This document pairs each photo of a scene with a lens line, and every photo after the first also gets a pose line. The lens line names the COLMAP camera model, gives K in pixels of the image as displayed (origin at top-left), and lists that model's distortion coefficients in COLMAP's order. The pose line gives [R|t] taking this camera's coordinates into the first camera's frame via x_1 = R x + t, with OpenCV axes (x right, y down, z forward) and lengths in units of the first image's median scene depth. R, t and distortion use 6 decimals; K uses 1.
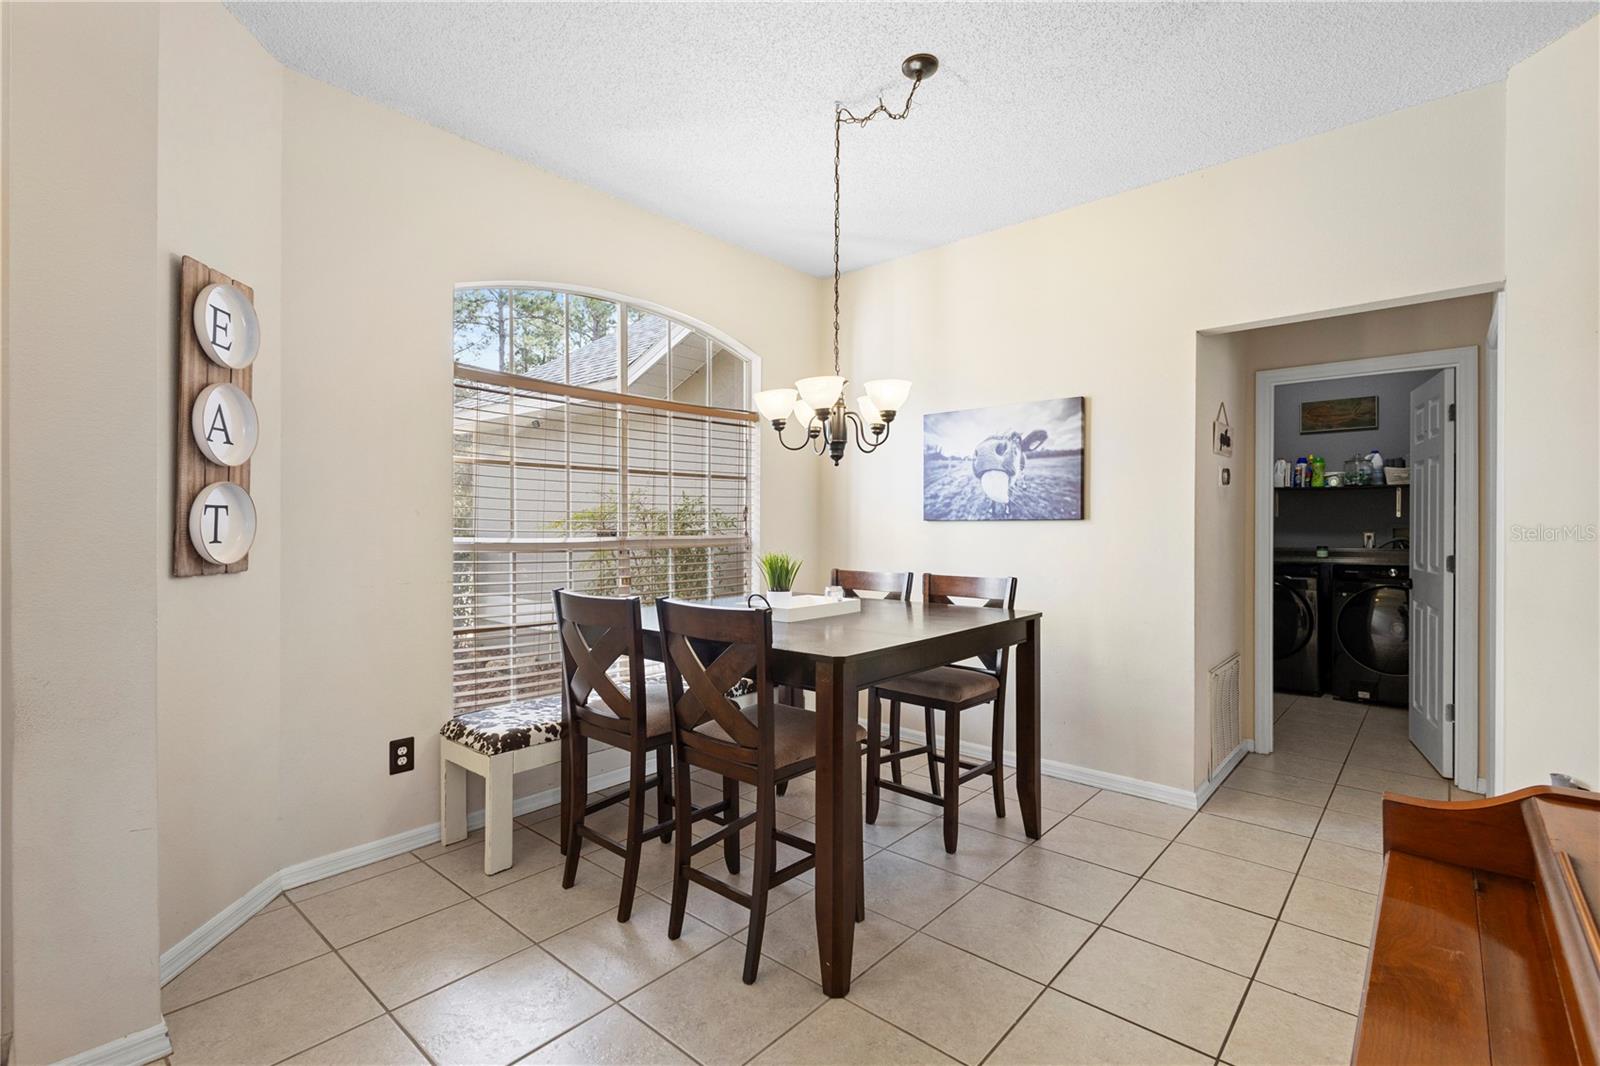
lens RADIAL K [[737.3, 0, 790.0], [0, 737.3, 529.8], [0, 0, 1]] dist [0.005118, -0.000372]
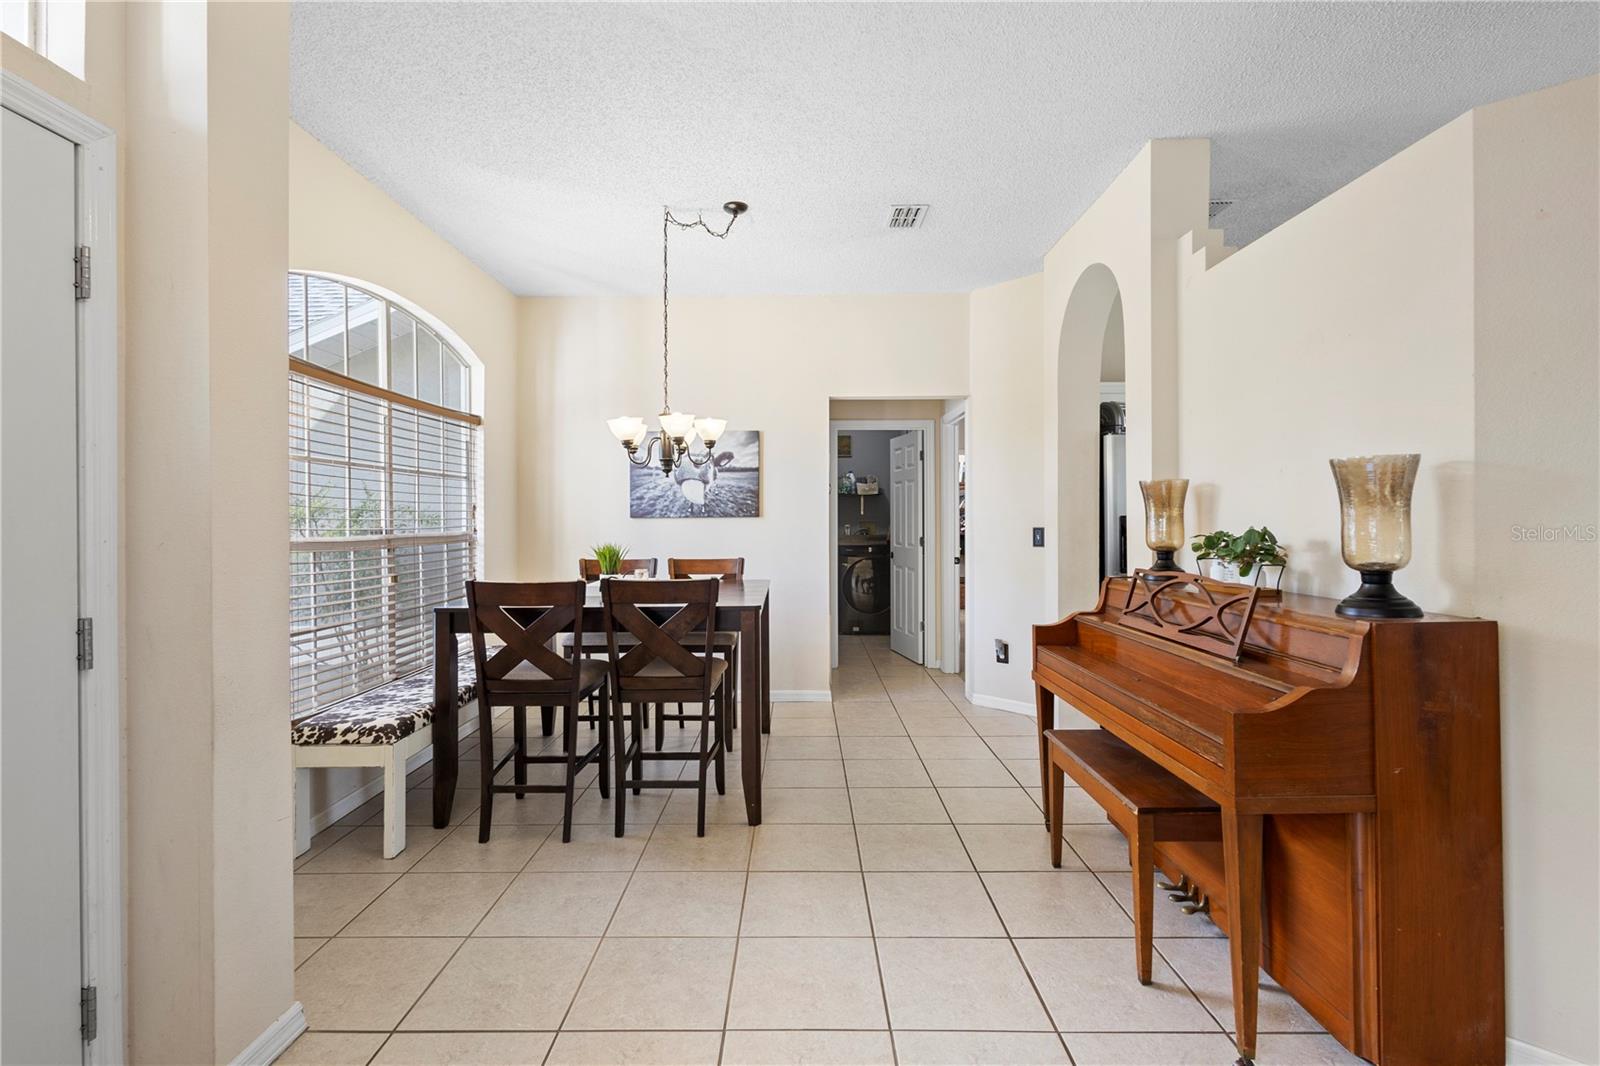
lens RADIAL K [[737.3, 0, 794.6], [0, 737.3, 521.7], [0, 0, 1]] dist [0.005118, -0.000372]
pose [[0.753128, -0.005310, 0.657852, -0.473788], [0.009075, 0.999956, -0.002318, -0.000551], [-0.657811, 0.007716, 0.753143, -0.116327]]
